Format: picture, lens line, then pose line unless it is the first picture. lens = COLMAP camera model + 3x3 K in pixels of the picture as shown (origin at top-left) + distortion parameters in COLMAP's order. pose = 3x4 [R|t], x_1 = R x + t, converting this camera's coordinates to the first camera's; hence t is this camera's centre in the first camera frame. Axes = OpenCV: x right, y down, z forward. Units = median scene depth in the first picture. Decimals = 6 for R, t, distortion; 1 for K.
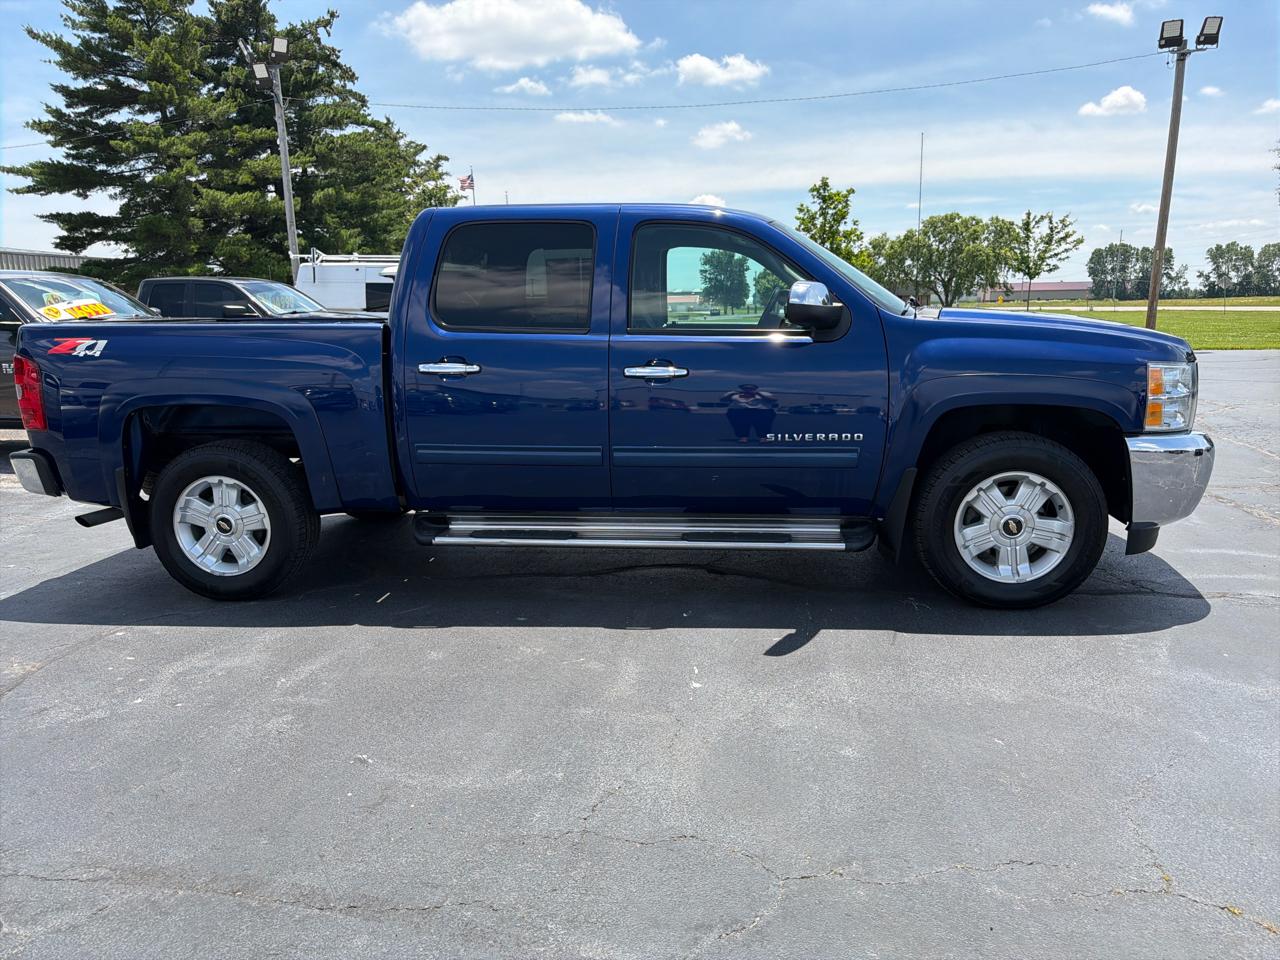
lens RADIAL K [[918.9, 0, 642.7], [0, 918.9, 481.1], [0, 0, 1]] dist [0.015150, -0.003416]
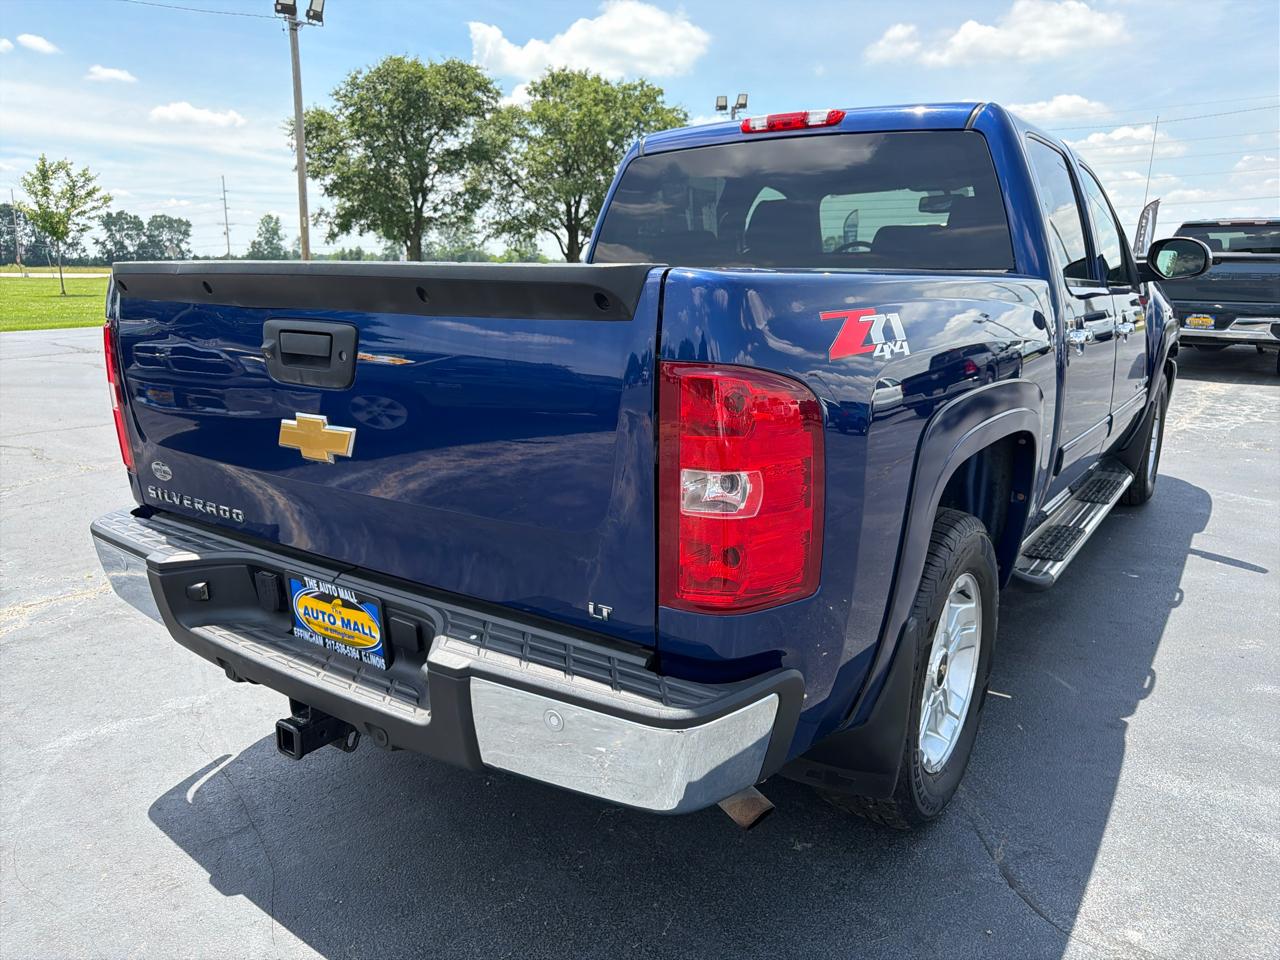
lens RADIAL K [[933.9, 0, 633.3], [0, 933.9, 484.8], [0, 0, 1]] dist [0.002003, -0.007876]
pose [[0.468896, -0.185239, 0.863610, -0.132601], [0.155194, 0.979828, 0.125904, -0.019983], [-0.869512, 0.074991, 0.488186, 0.122390]]
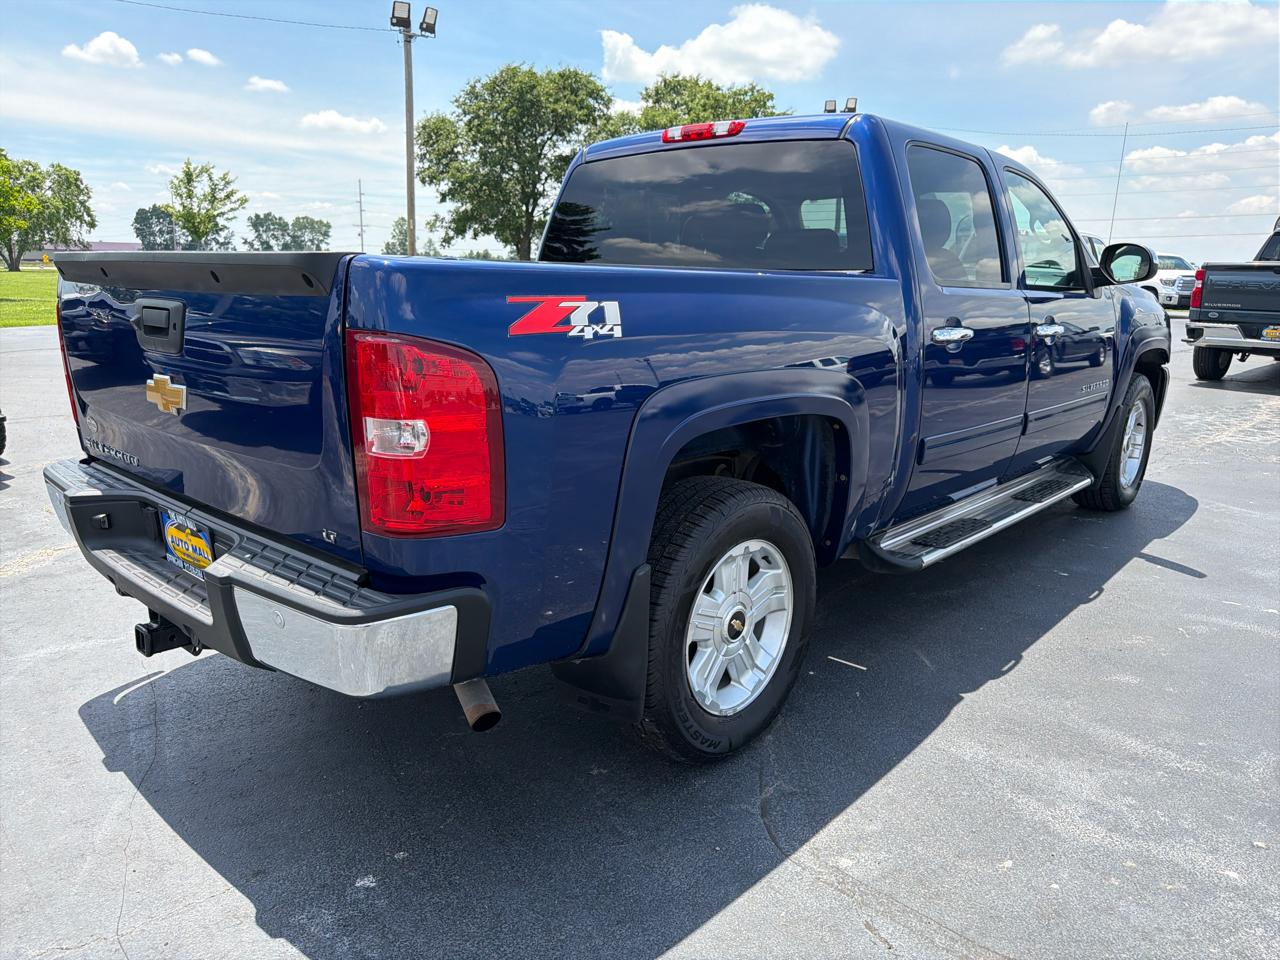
lens RADIAL K [[928.0, 0, 639.8], [0, 928.0, 484.7], [0, 0, 1]] dist [0.035195, -0.057275]
pose [[0.573603, -0.161103, 0.803135, -0.128991], [0.129501, 0.985973, 0.105289, -0.014777], [-0.808832, 0.043613, 0.586420, 0.097425]]
